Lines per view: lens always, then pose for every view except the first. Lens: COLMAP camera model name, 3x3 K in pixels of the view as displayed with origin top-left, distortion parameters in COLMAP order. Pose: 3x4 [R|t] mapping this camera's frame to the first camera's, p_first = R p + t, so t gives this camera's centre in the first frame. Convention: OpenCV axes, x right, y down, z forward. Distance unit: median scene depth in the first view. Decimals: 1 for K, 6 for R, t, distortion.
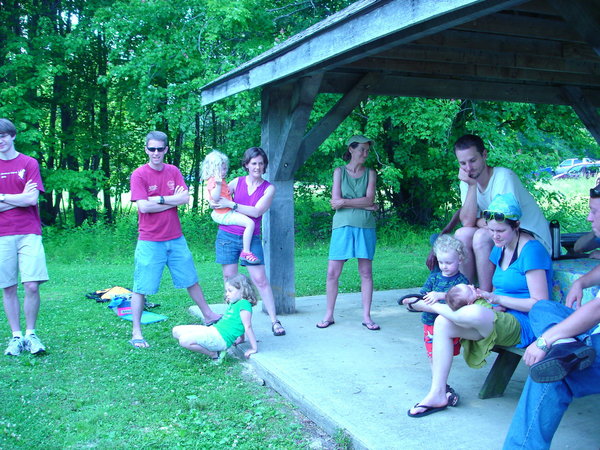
lens RADIAL K [[676.3, 0, 300.3], [0, 676.3, 228.7], [0, 0, 1]] dist [-0.089717, -0.023999]
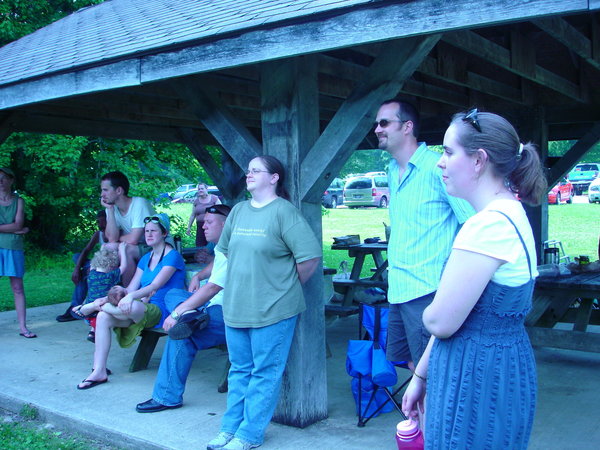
lens RADIAL K [[676.3, 0, 300.3], [0, 676.3, 228.7], [0, 0, 1]] dist [-0.089717, -0.023999]
pose [[0.851252, -0.030306, 0.523882, -0.064271], [0.050502, 0.998428, -0.024304, 0.011011], [-0.522322, 0.047146, 0.851444, -0.154958]]
